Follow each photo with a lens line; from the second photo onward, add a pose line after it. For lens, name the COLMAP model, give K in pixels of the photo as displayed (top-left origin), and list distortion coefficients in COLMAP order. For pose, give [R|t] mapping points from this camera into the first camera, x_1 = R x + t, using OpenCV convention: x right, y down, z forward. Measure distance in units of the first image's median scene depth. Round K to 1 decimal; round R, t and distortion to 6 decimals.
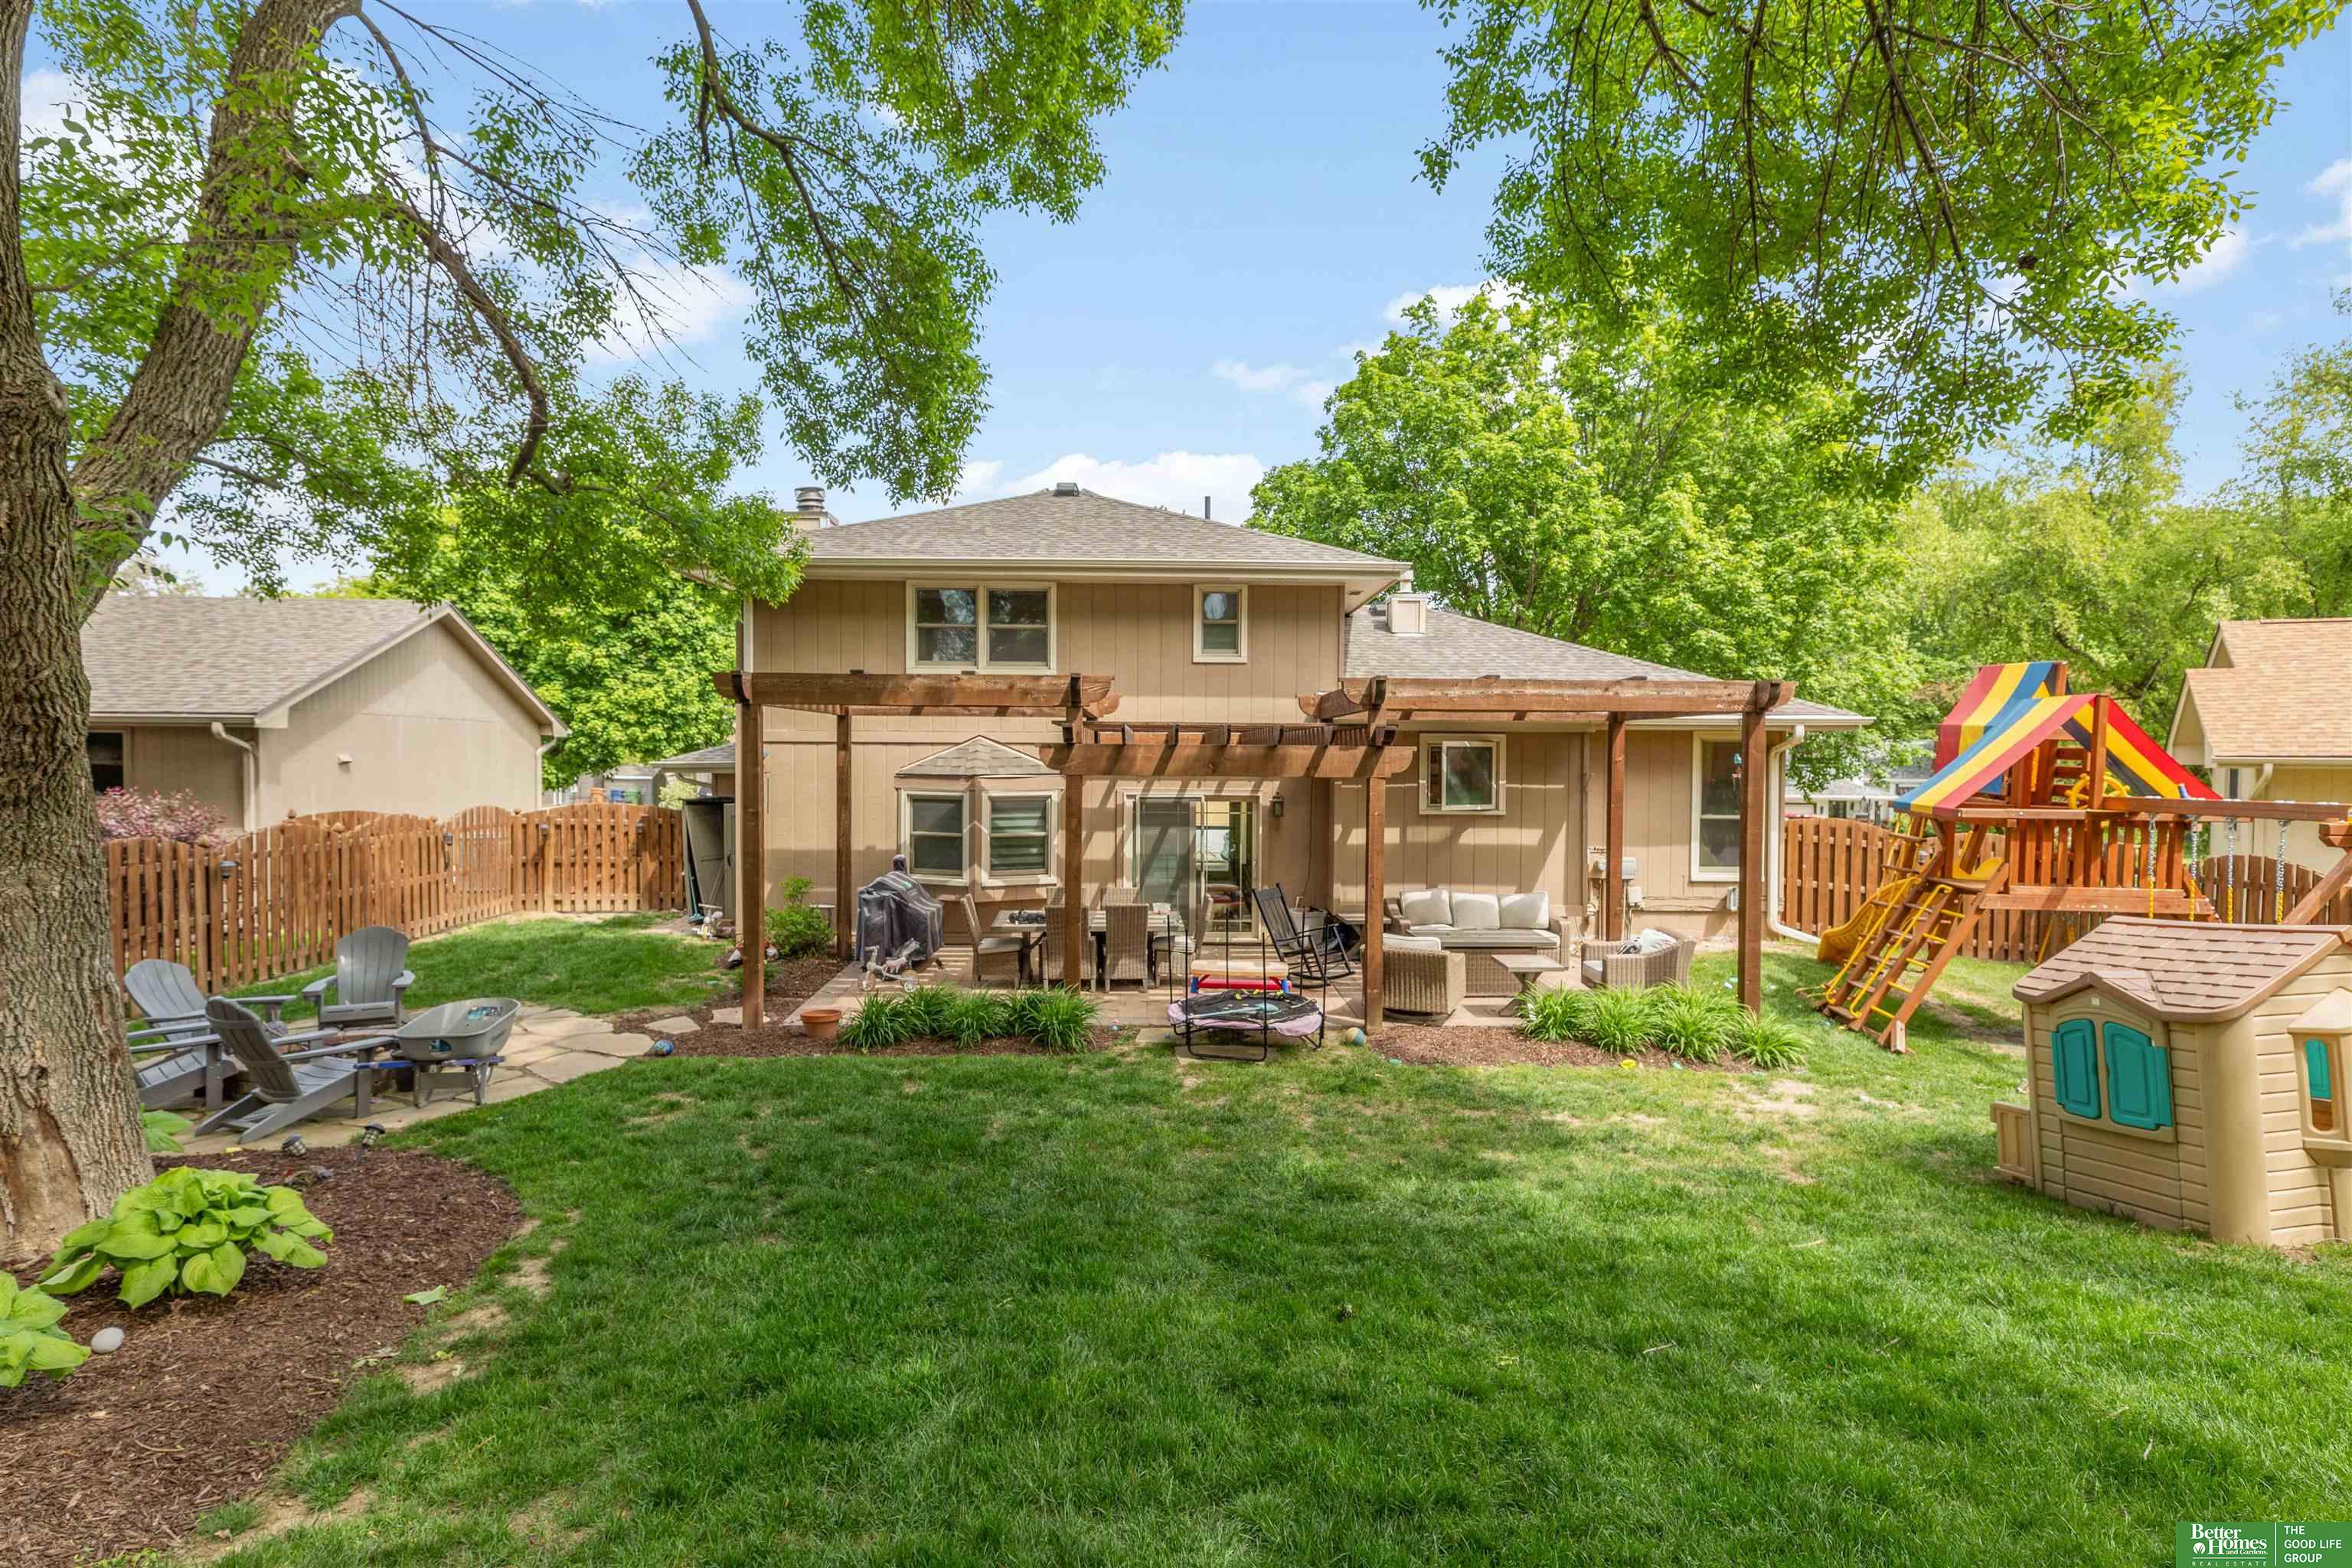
lens RADIAL K [[1270.0, 0, 1176.3], [0, 1270.0, 777.5], [0, 0, 1]] dist [0.039935, -0.007050]
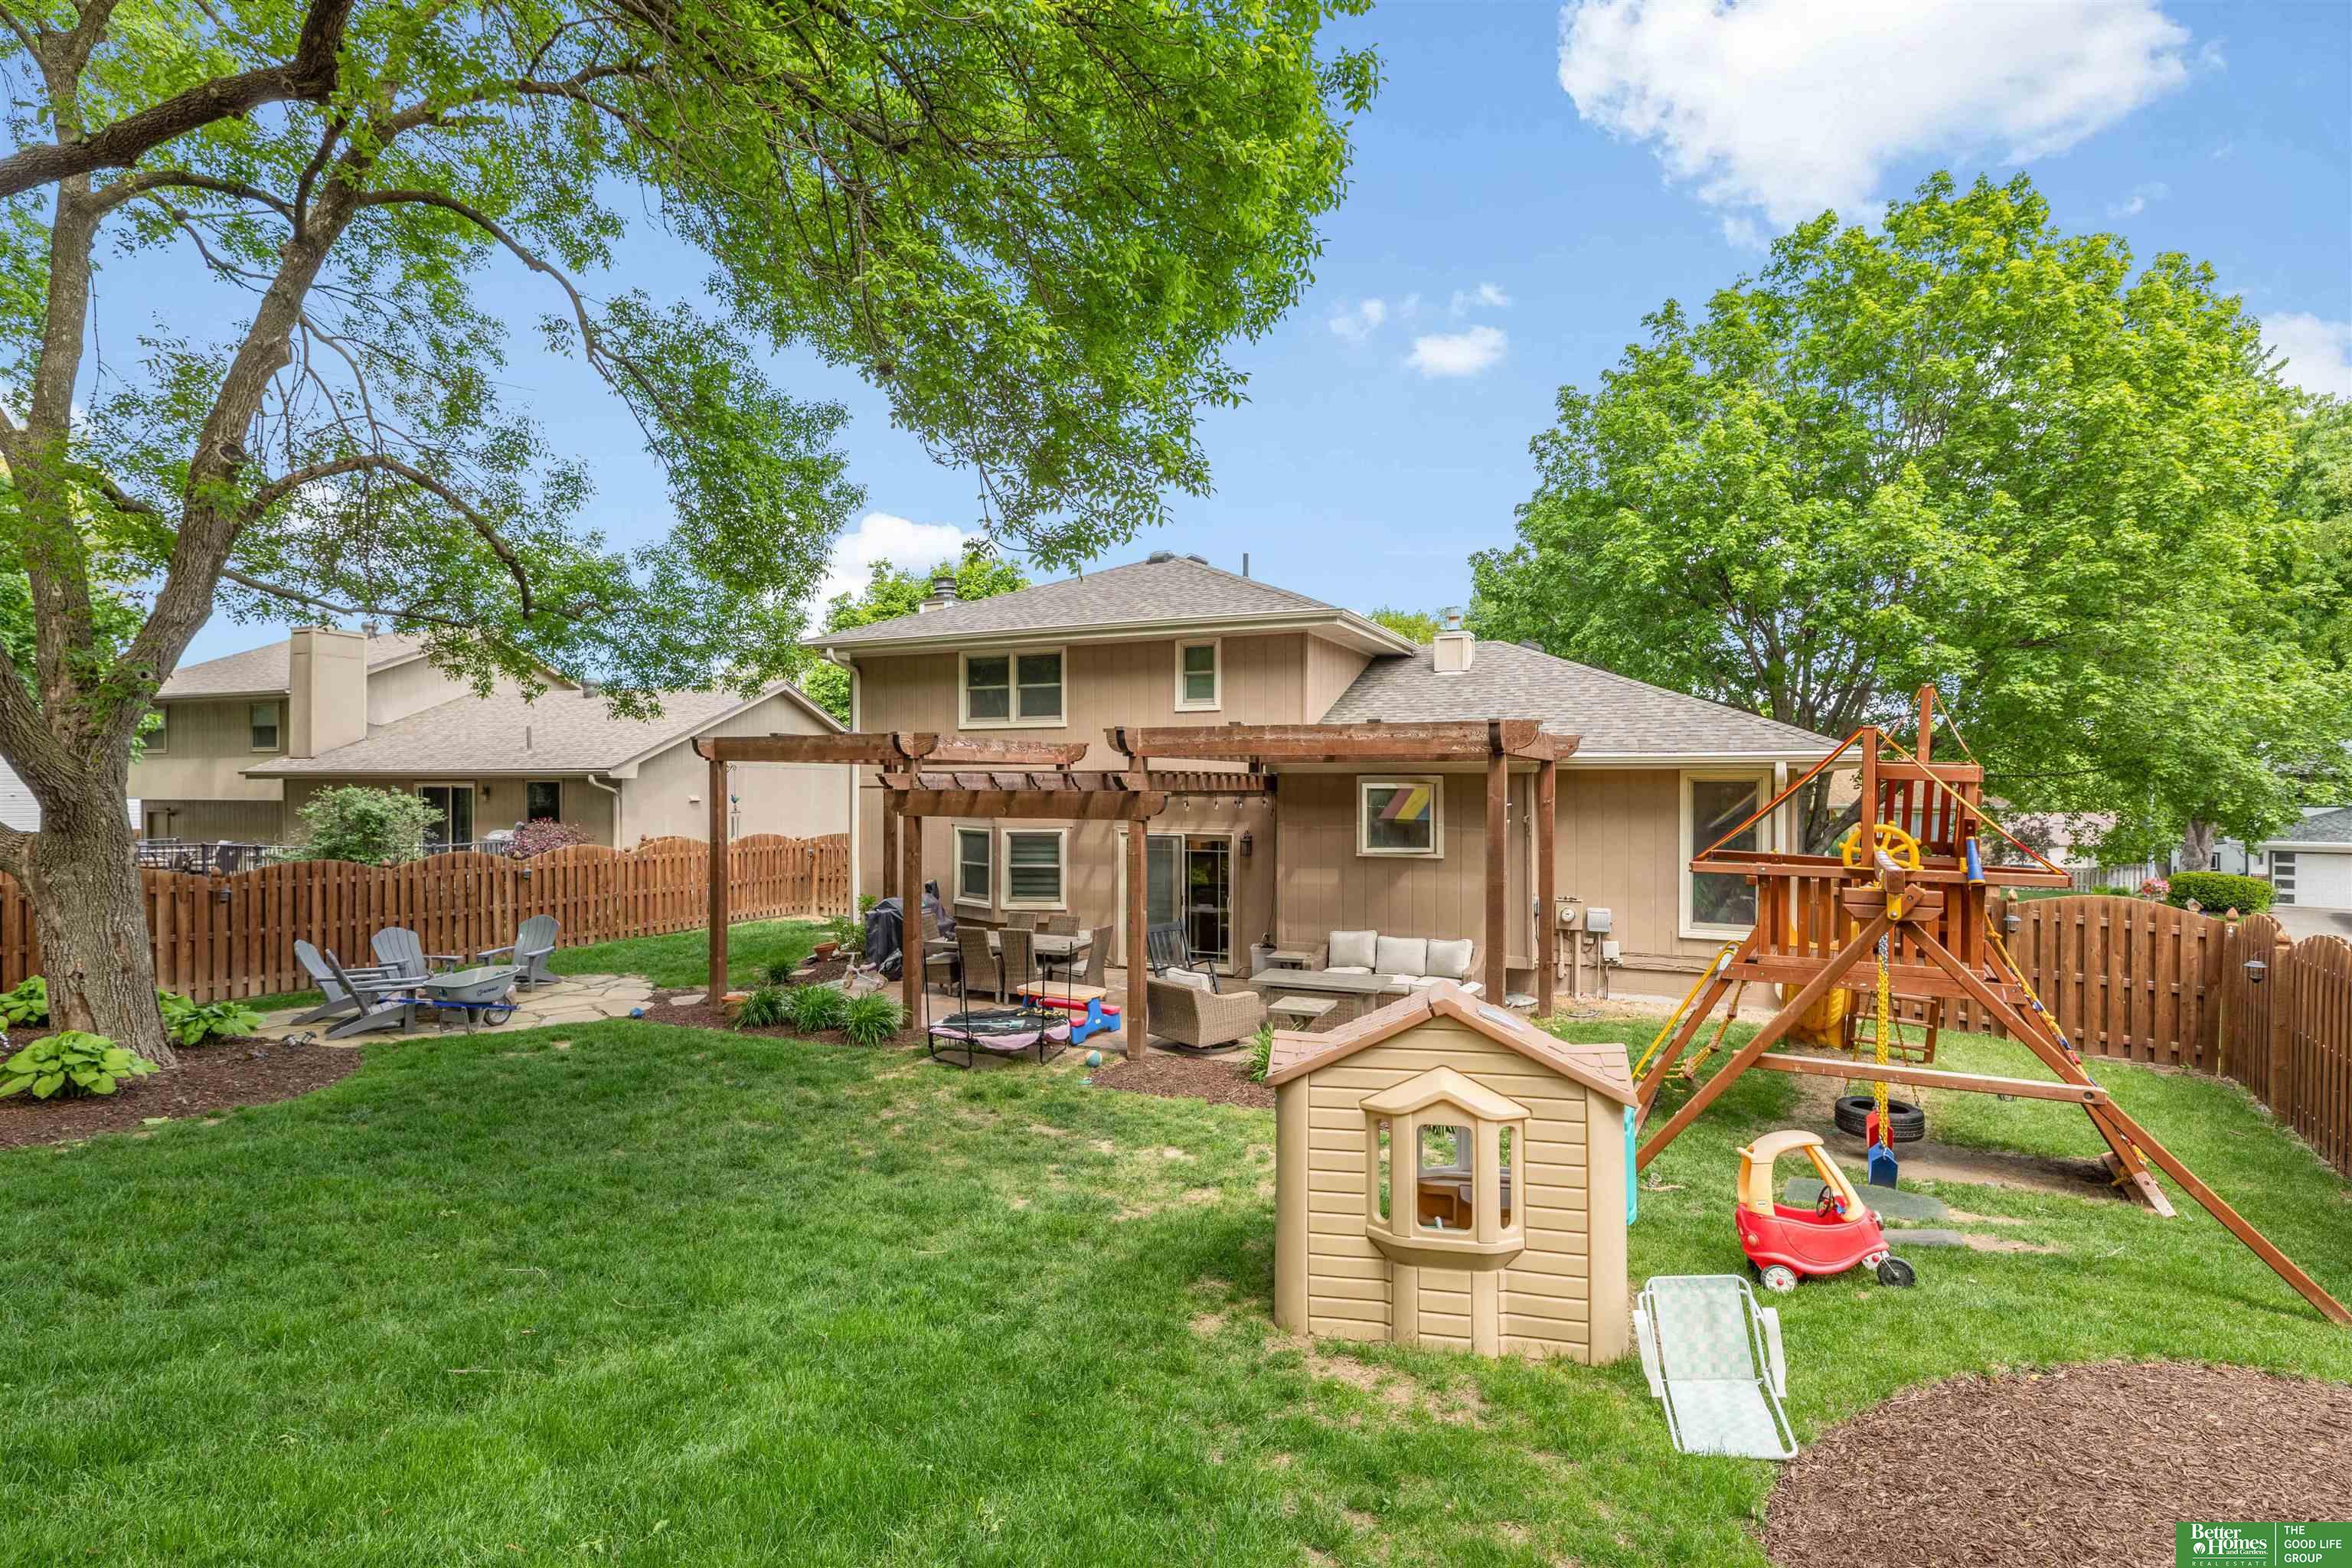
lens RADIAL K [[1234.7, 0, 1175.6], [0, 1234.7, 783.0], [0, 0, 1]] dist [-0.000151, 0.000757]
pose [[0.880383, -0.005102, -0.474236, 0.522505], [-0.005419, 0.999769, -0.020817, -0.007540], [0.474233, 0.020897, 0.880152, 0.073698]]
